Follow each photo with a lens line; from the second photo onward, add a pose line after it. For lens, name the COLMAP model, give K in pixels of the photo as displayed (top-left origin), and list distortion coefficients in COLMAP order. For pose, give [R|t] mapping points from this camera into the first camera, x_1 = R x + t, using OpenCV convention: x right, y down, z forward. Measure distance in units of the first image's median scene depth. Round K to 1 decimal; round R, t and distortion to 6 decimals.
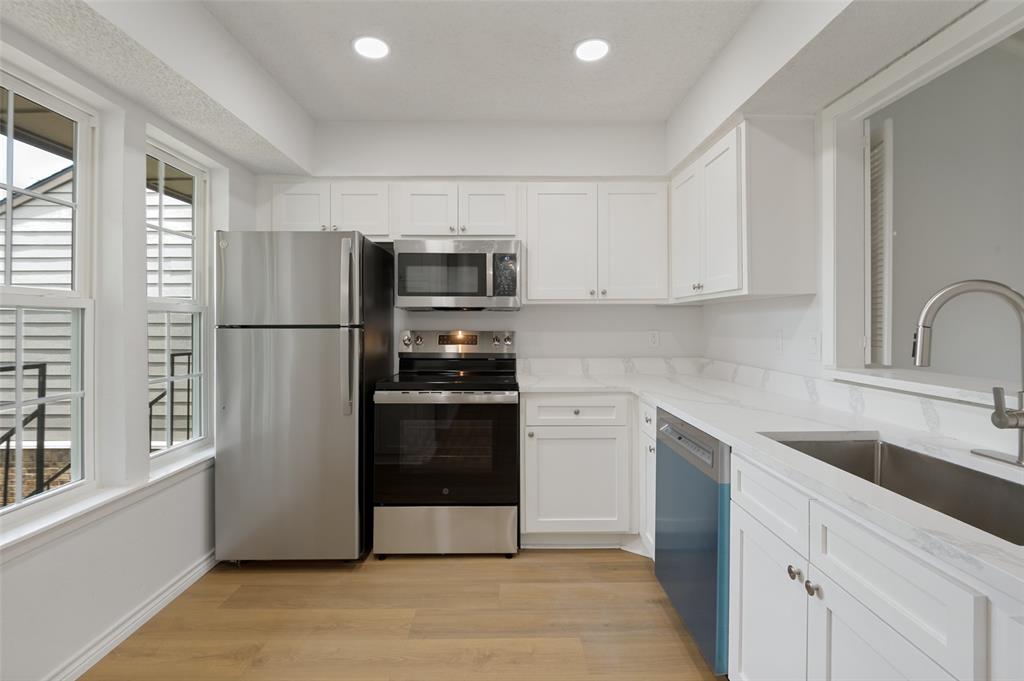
lens RADIAL K [[462.6, 0, 515.6], [0, 462.6, 325.8], [0, 0, 1]] dist [-0.007015, -0.004398]
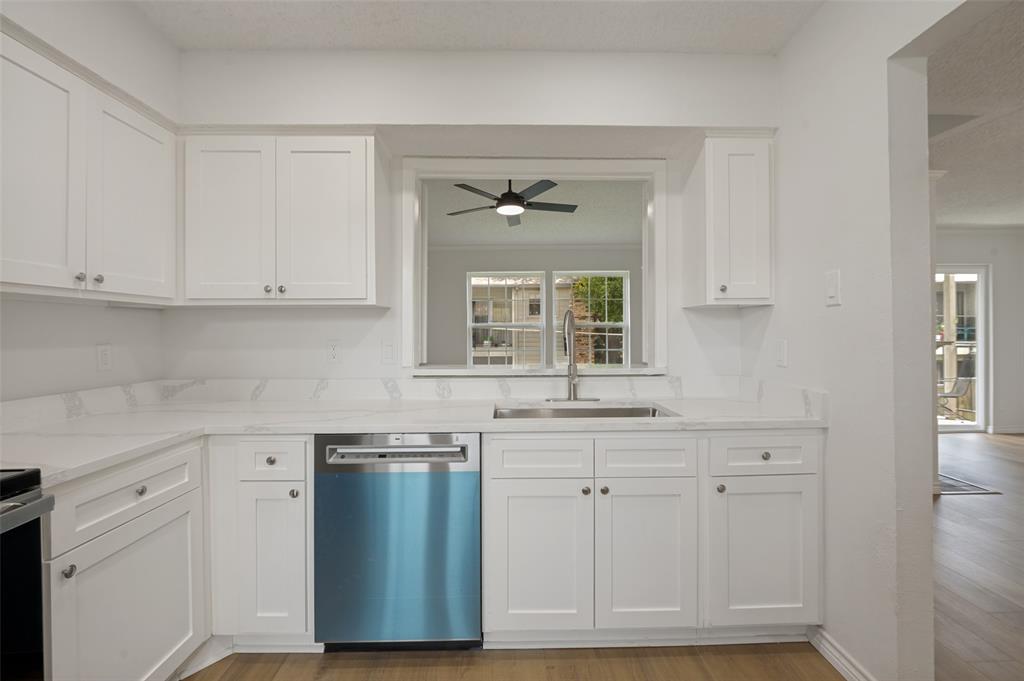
lens RADIAL K [[462.6, 0, 513.6], [0, 462.6, 331.3], [0, 0, 1]] dist [-0.007015, -0.004398]
pose [[-0.010240, 0.000932, 0.999947, -0.431639], [0.006001, 0.999982, -0.000871, -0.005227], [-0.999930, 0.005992, -0.010246, 0.551521]]
